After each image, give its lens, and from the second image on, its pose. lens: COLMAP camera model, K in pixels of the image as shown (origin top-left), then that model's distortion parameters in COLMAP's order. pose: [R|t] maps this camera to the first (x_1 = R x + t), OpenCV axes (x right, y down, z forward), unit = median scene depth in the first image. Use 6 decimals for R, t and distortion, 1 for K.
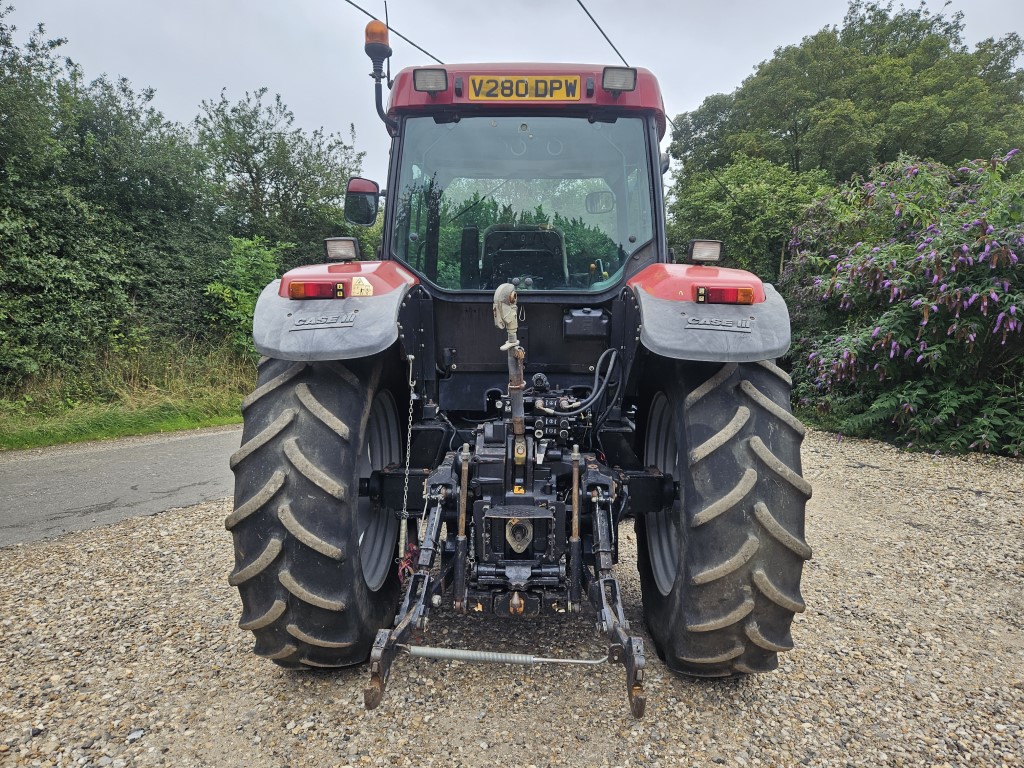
lens RADIAL K [[691.9, 0, 513.6], [0, 691.9, 383.0], [0, 0, 1]] dist [0.043908, -0.004841]
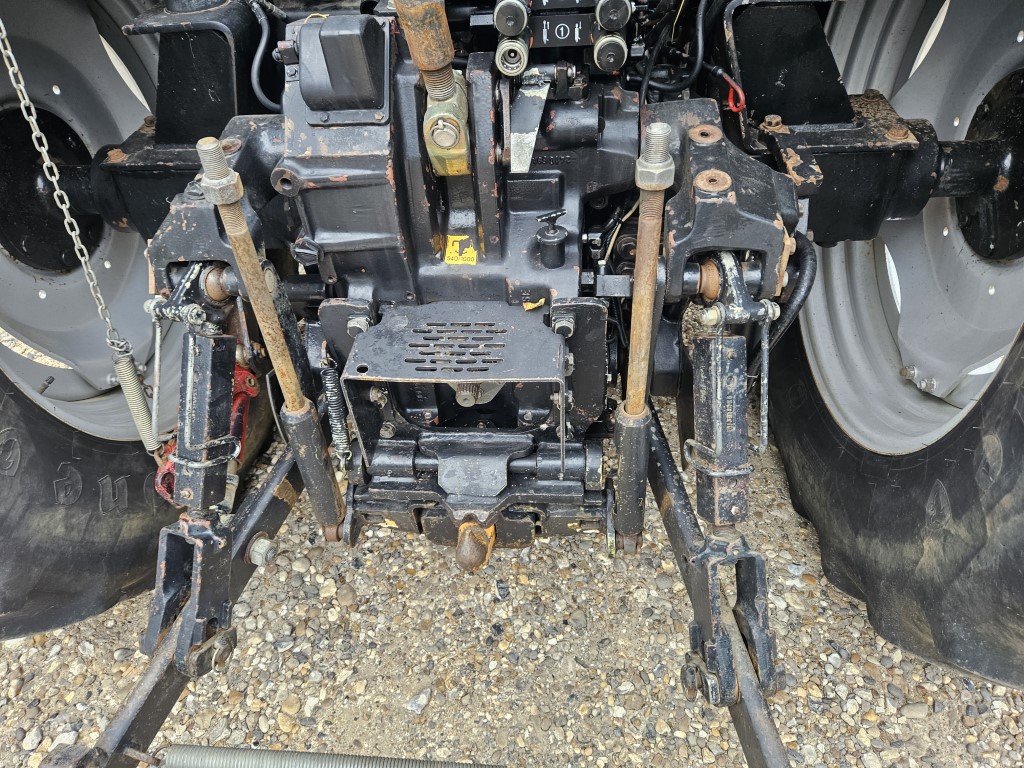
lens RADIAL K [[691.9, 0, 502.5], [0, 691.9, 379.4], [0, 0, 1]] dist [0.043908, -0.004841]
pose [[0.995900, -0.016617, -0.088917, 0.054309], [0.067554, 0.790344, 0.608928, 0.009819], [0.060157, -0.612438, 0.788226, 0.722111]]
